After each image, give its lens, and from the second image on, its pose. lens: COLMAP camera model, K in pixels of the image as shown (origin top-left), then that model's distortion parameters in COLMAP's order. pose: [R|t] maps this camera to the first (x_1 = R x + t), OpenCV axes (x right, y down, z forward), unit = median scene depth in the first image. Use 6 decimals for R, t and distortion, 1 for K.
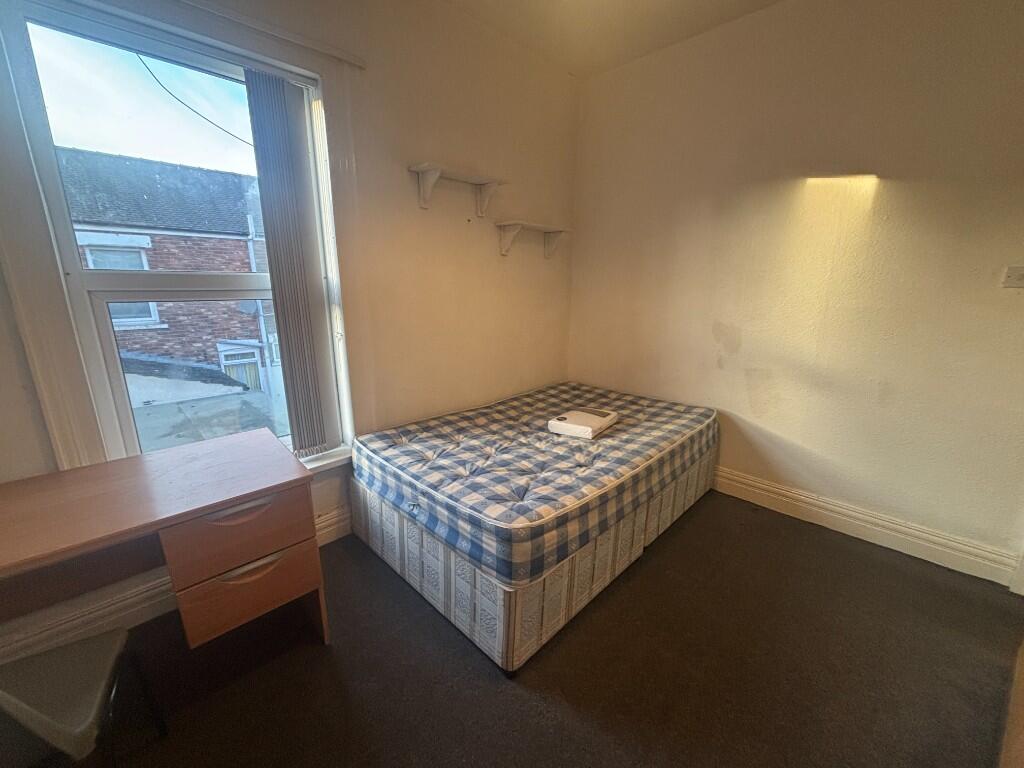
lens RADIAL K [[412.7, 0, 509.8], [0, 412.7, 388.6], [0, 0, 1]] dist [0.001362, -0.000430]
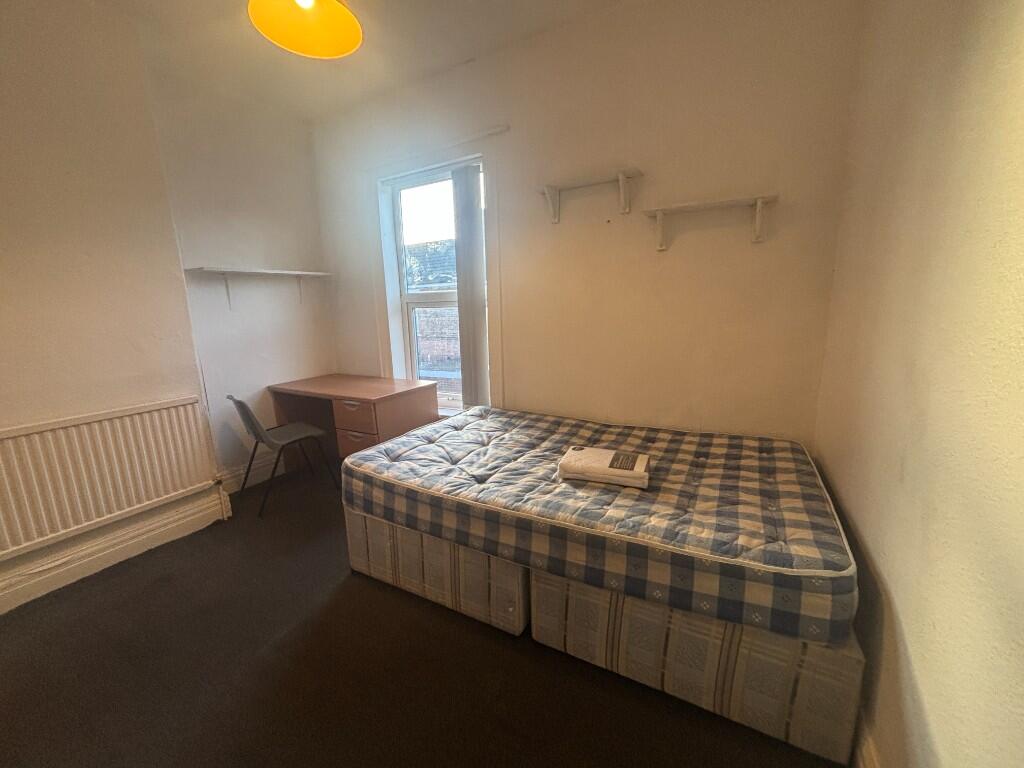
lens RADIAL K [[412.7, 0, 510.3], [0, 412.7, 388.0], [0, 0, 1]] dist [0.001362, -0.000430]
pose [[0.273261, 0.179083, -0.945123, 0.777257], [-0.211397, 0.969679, 0.122615, -0.106309], [0.938424, 0.166290, 0.302833, 0.559896]]
